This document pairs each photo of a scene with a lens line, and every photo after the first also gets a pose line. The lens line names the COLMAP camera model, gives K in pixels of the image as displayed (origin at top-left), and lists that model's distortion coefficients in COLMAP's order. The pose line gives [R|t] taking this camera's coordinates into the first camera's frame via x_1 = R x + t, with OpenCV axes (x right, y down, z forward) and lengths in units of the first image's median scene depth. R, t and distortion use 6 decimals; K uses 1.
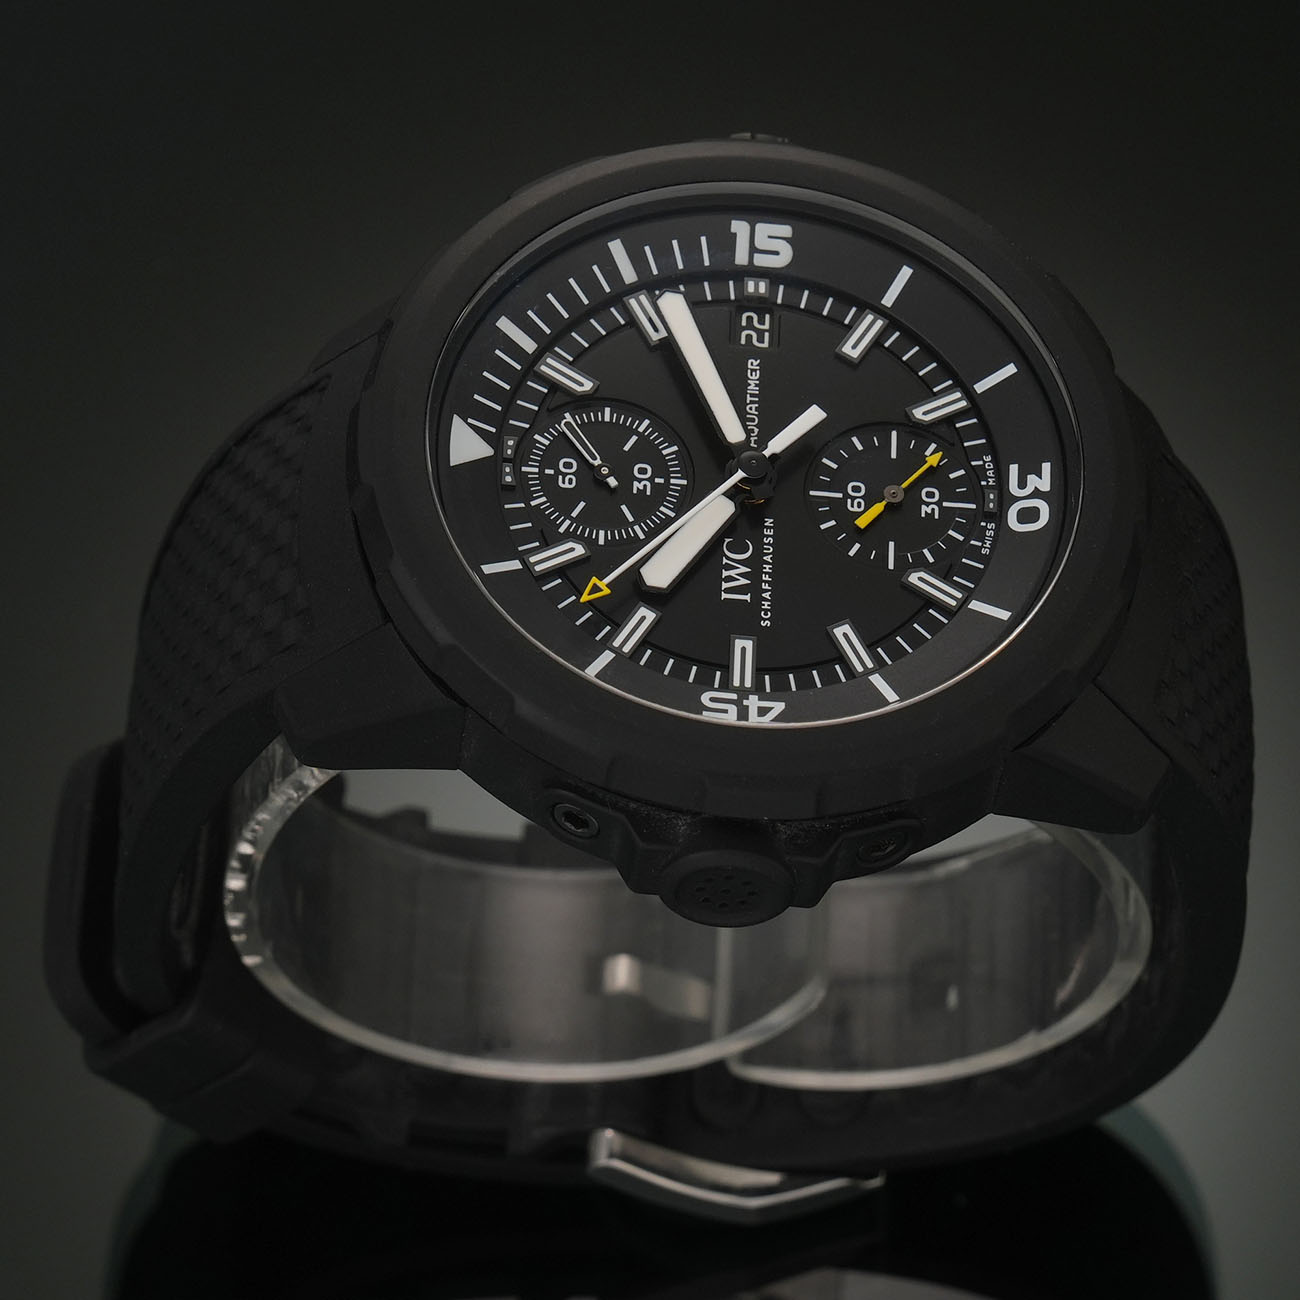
lens RADIAL K [[7857.0, 0, 650.0], [0, 7857.0, 650.0], [0, 0, 1]] dist [0.127926, -7.984043]
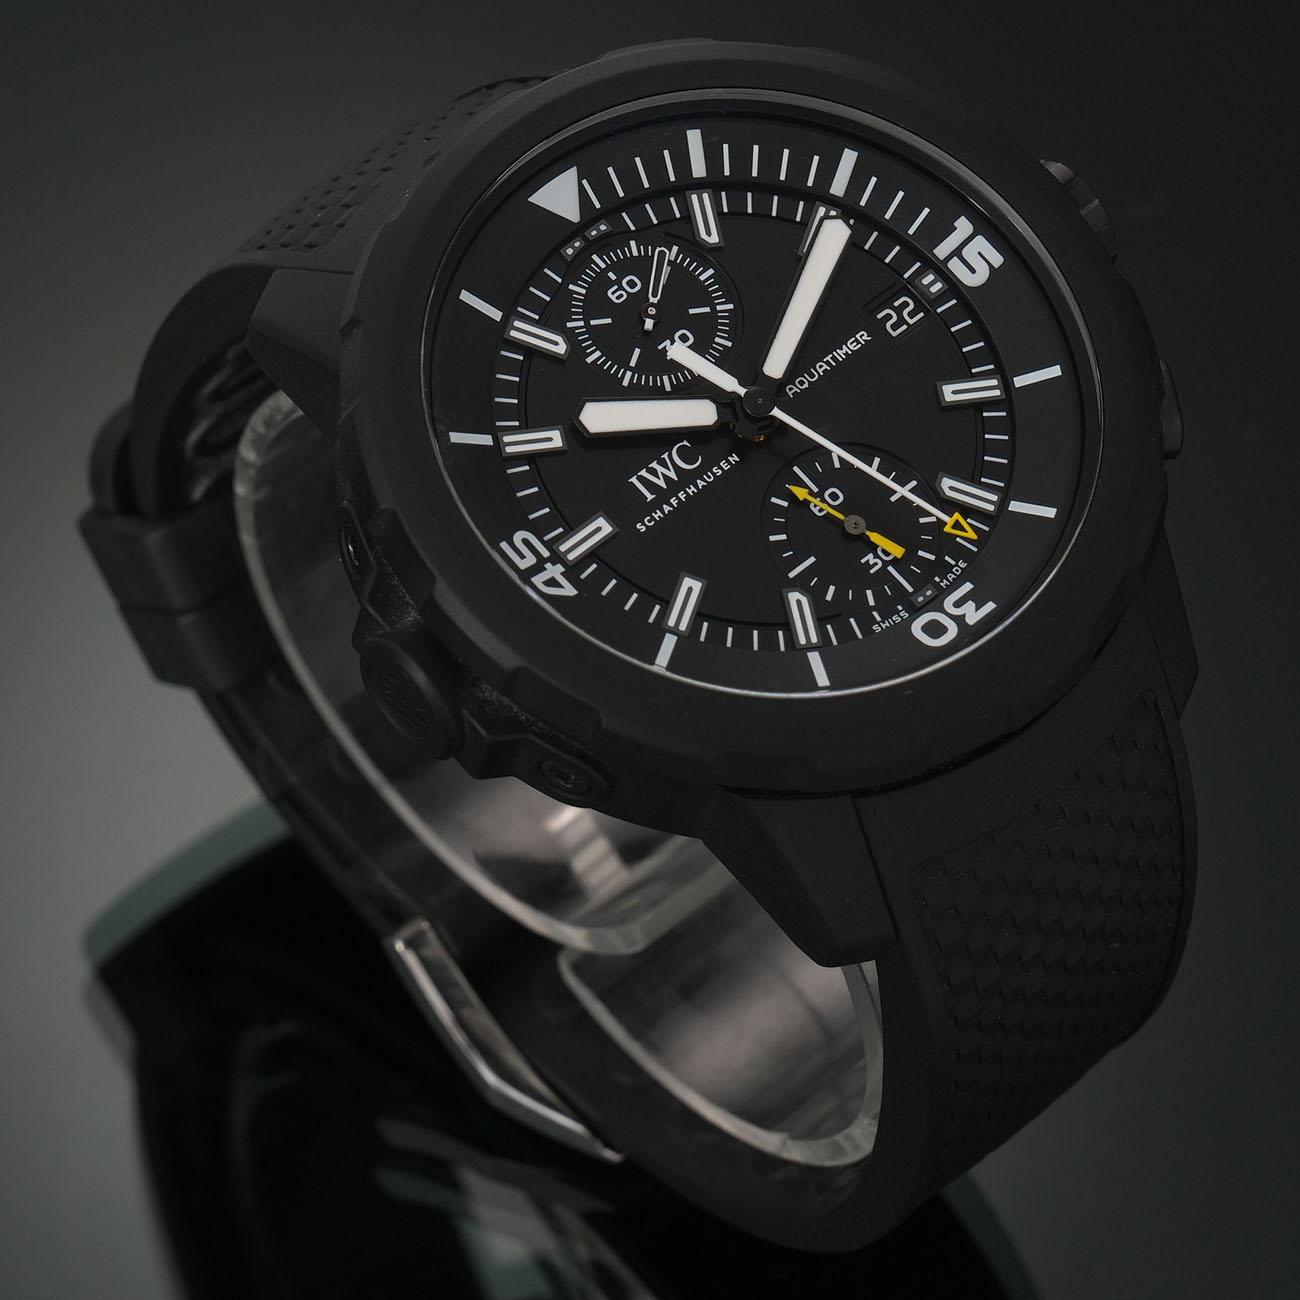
lens RADIAL K [[7857.0, 0, 650.0], [0, 7857.0, 650.0], [0, 0, 1]] dist [0.127926, -7.984043]
pose [[0.702735, 0.644768, -0.300730, 0.309717], [-0.644579, 0.755920, 0.114471, -0.101311], [0.301135, 0.113402, 0.946814, 0.094608]]
